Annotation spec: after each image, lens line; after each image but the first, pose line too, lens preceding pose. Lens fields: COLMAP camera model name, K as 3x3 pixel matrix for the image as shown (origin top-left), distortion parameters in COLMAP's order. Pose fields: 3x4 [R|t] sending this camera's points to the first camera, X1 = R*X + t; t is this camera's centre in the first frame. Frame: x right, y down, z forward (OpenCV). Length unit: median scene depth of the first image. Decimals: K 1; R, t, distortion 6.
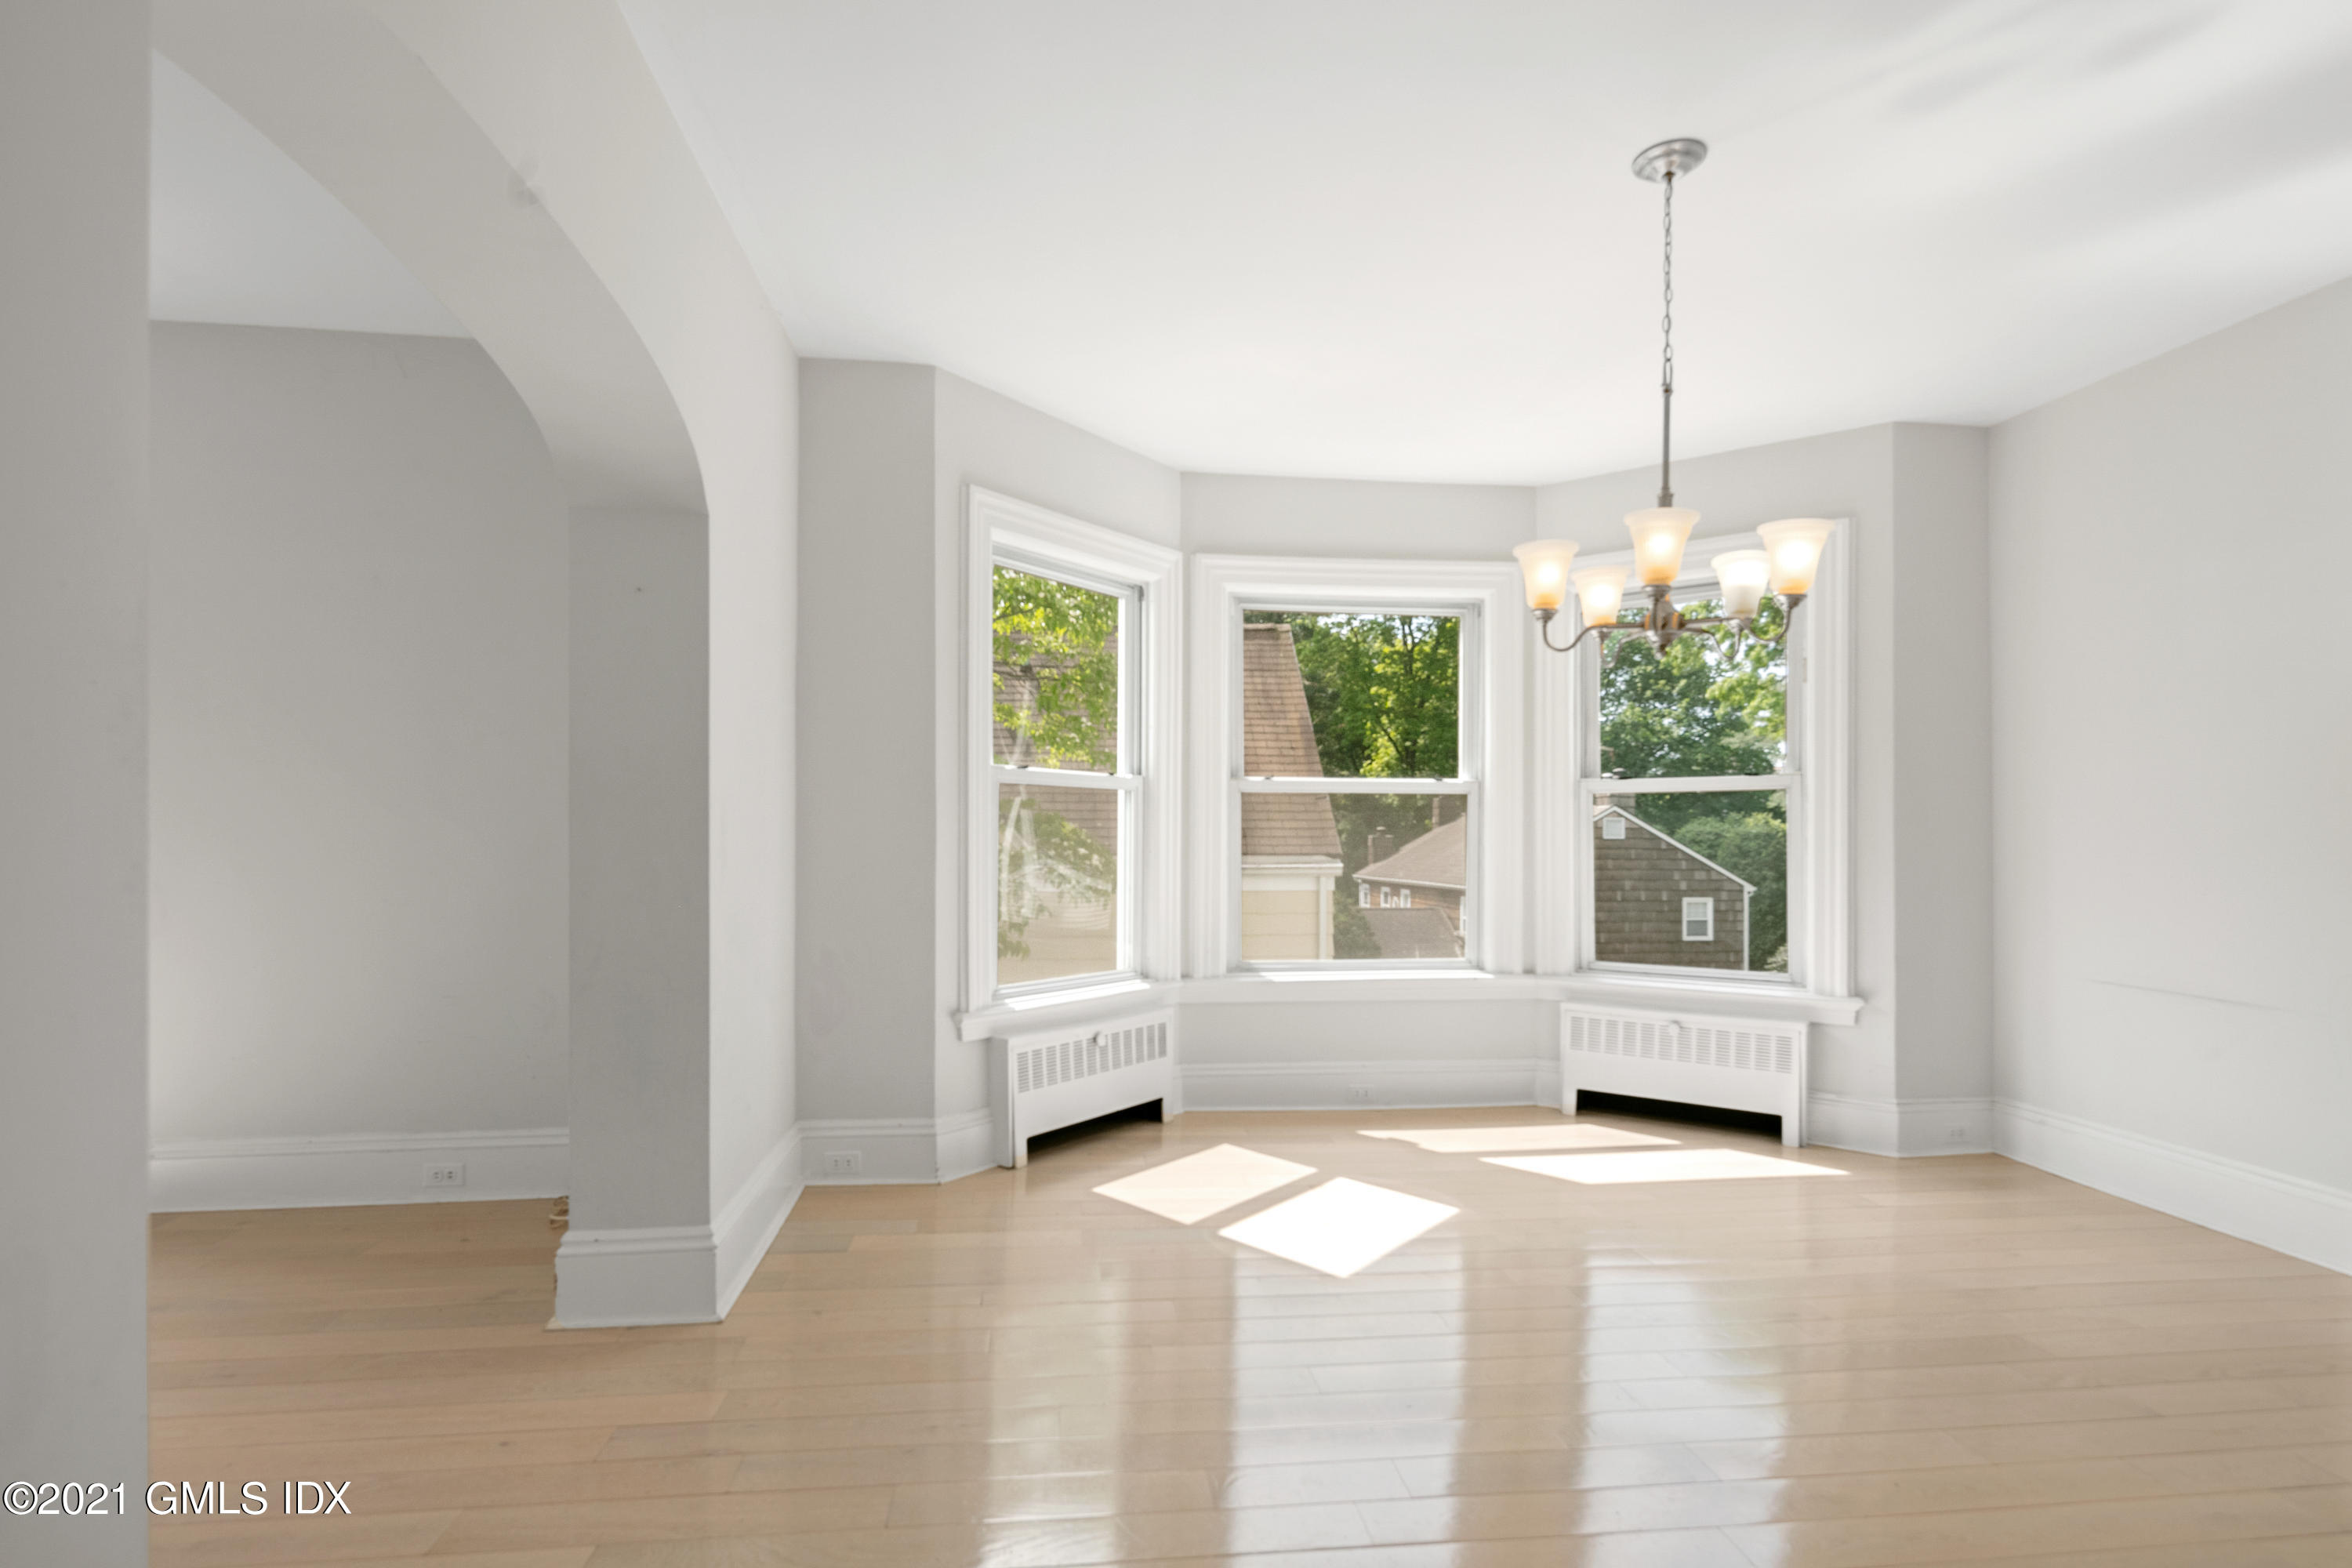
lens RADIAL K [[1138.1, 0, 1176.8], [0, 1138.1, 828.5], [0, 0, 1]] dist [0.000356, -0.001942]
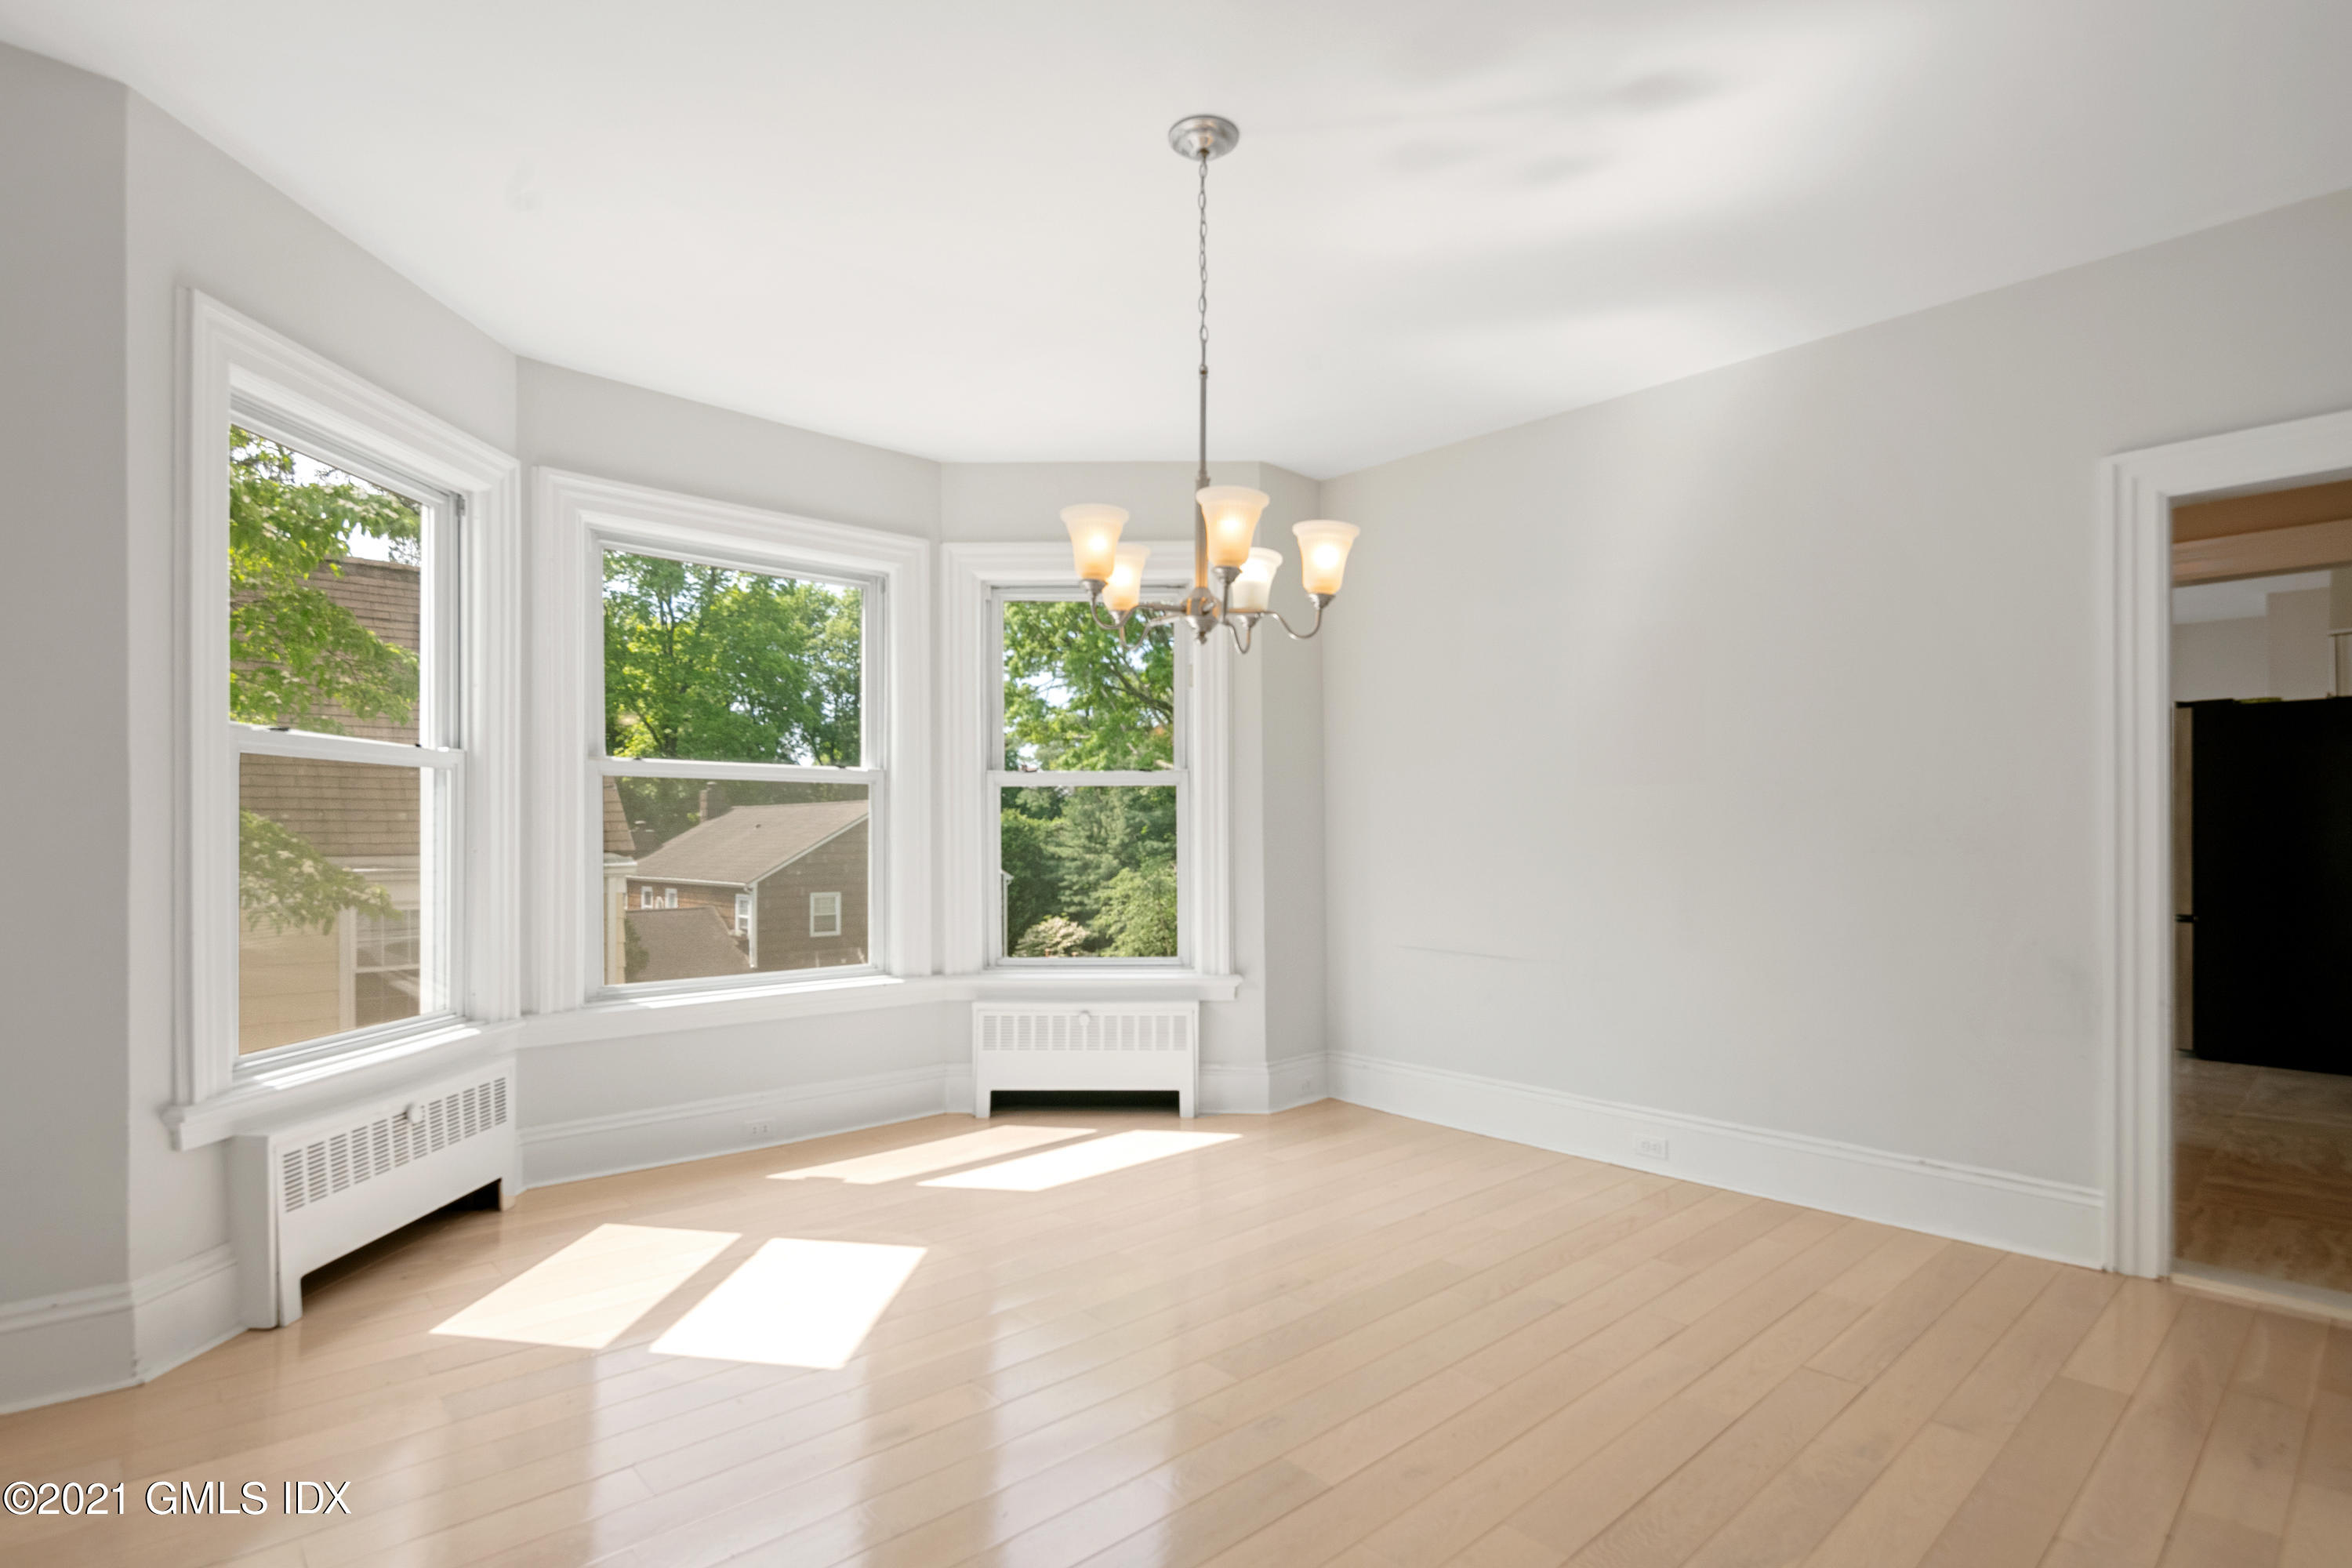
lens RADIAL K [[1138.1, 0, 1176.8], [0, 1138.1, 828.5], [0, 0, 1]] dist [0.000356, -0.001942]
pose [[0.810603, -0.001402, 0.585594, -0.090738], [-0.001534, 0.999989, 0.004518, 0.000976], [-0.585594, -0.004560, 0.810592, 0.126365]]
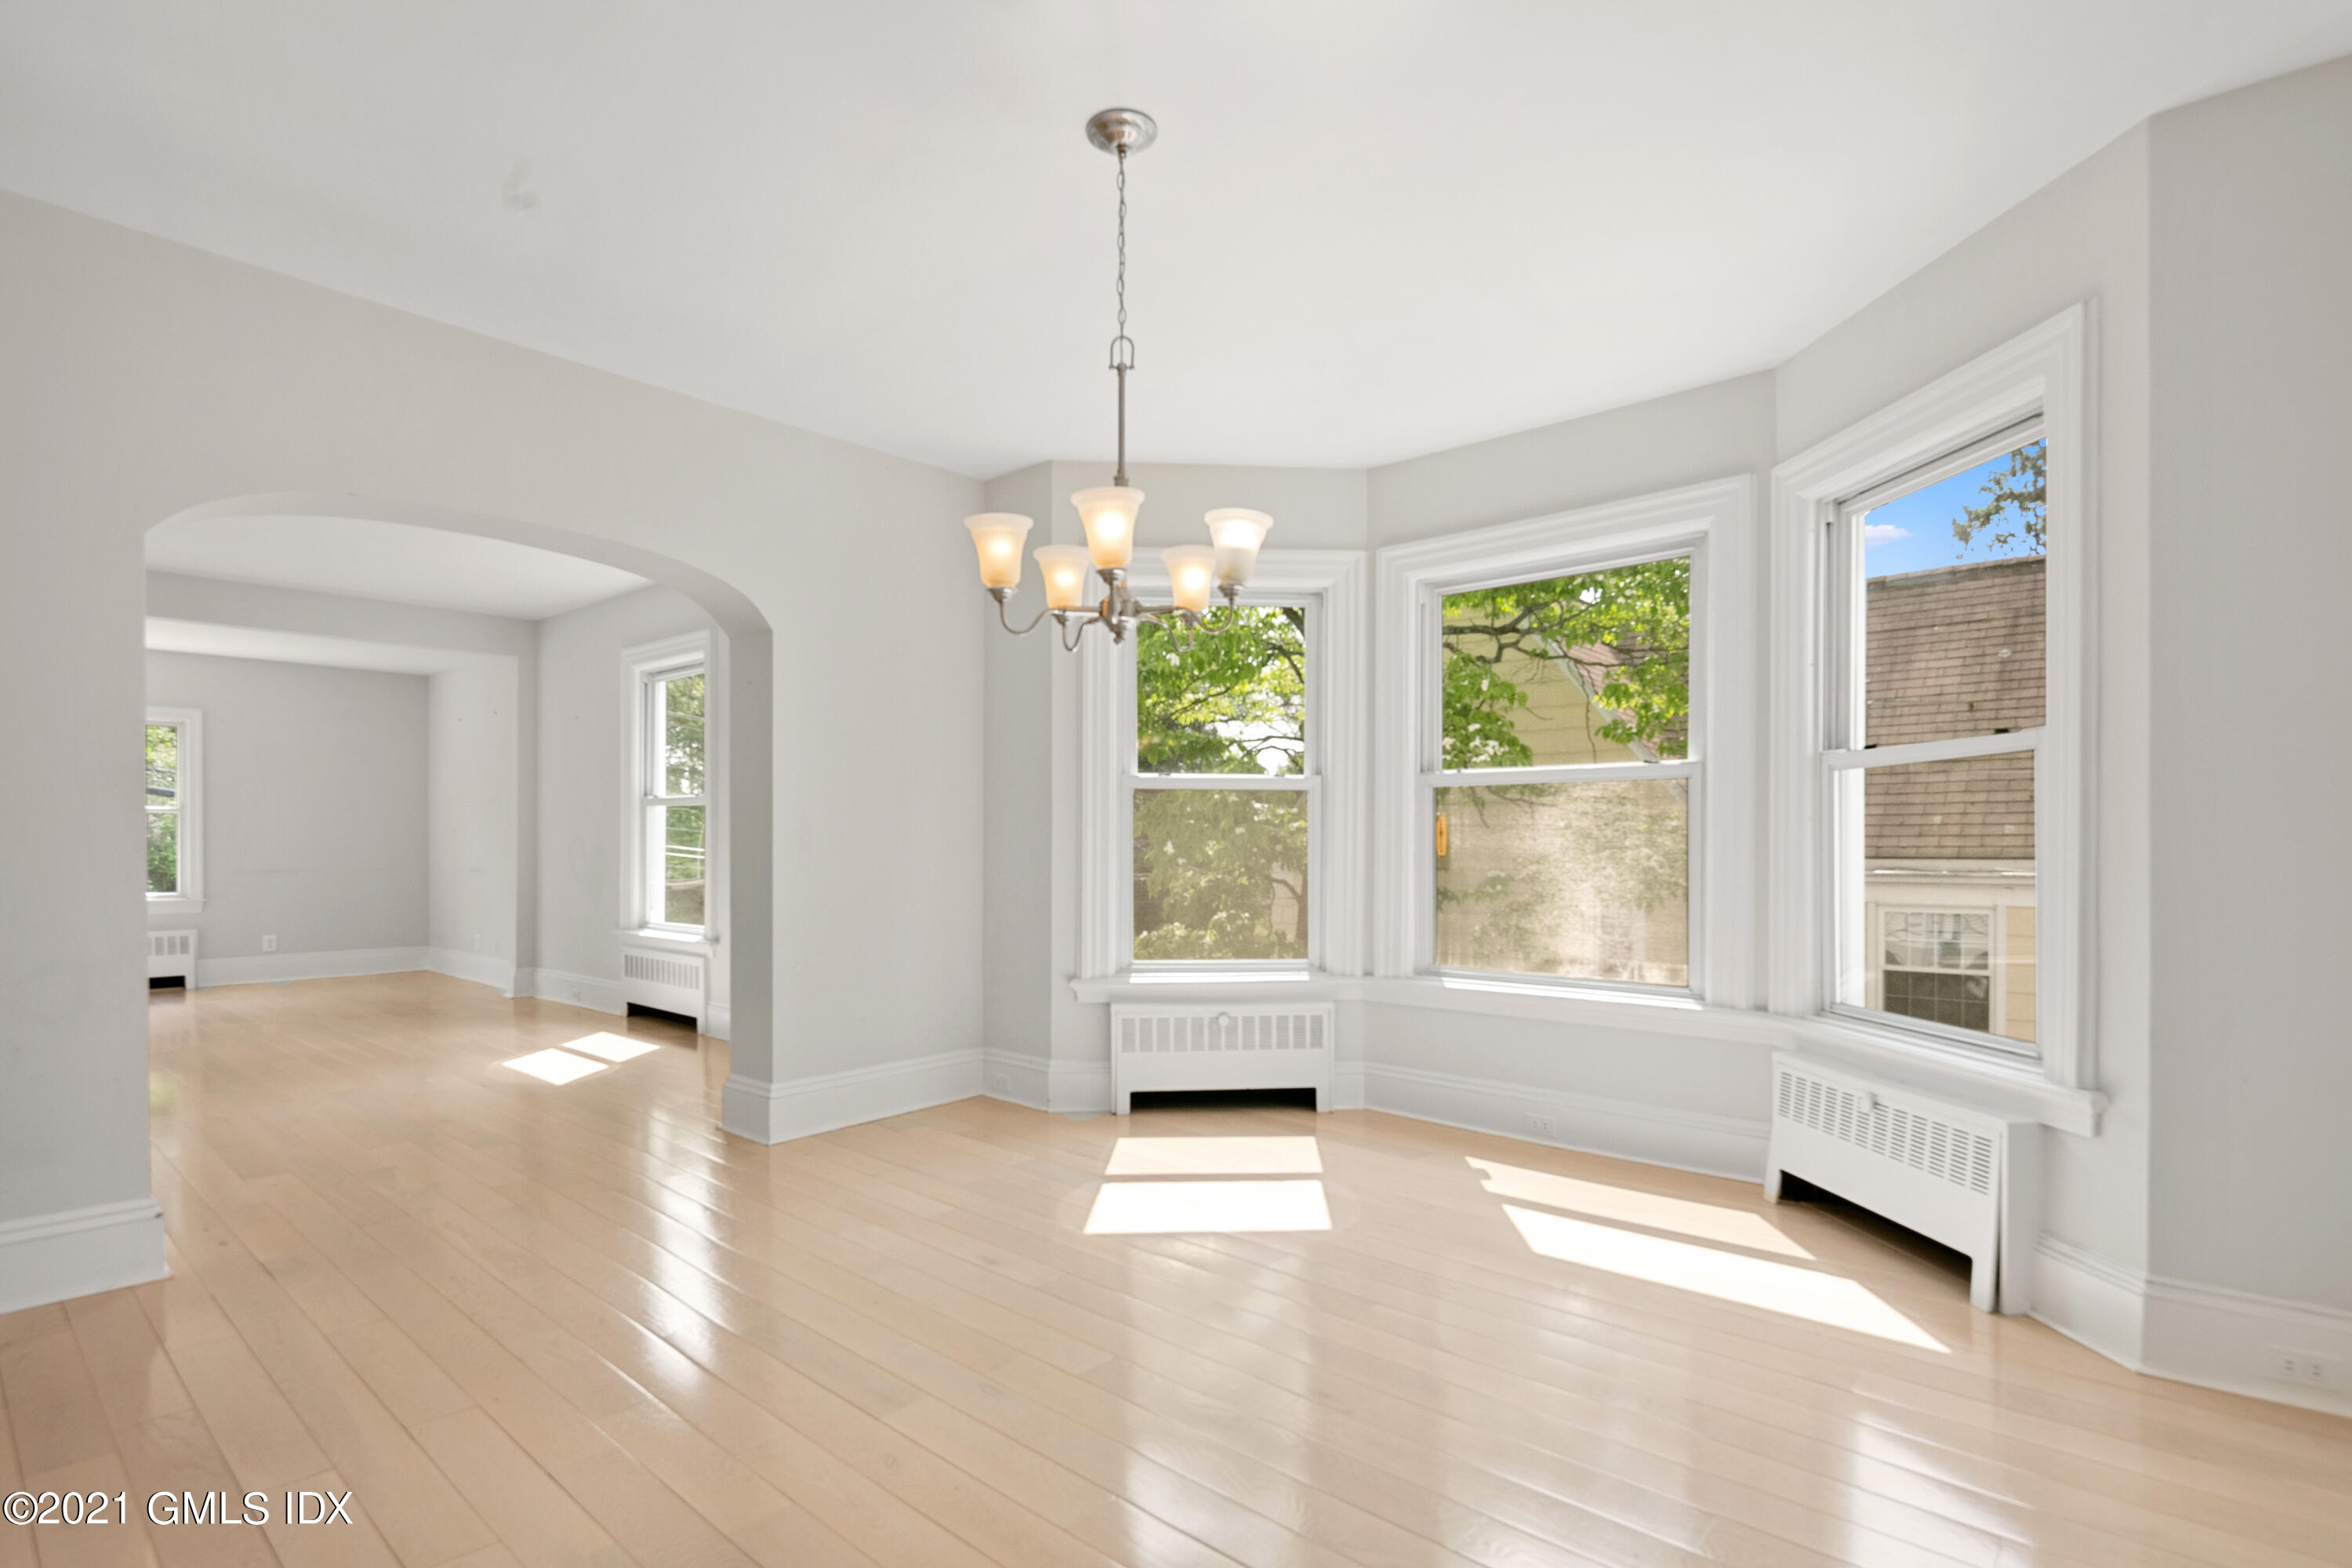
lens RADIAL K [[1141.0, 0, 1176.0], [0, 1141.0, 843.9], [0, 0, 1]] dist [-0.000302, -0.000769]
pose [[0.667790, -0.001432, -0.744348, 0.671904], [0.009628, 0.999931, 0.006713, 0.007392], [0.744287, -0.011649, 0.667758, 0.217176]]
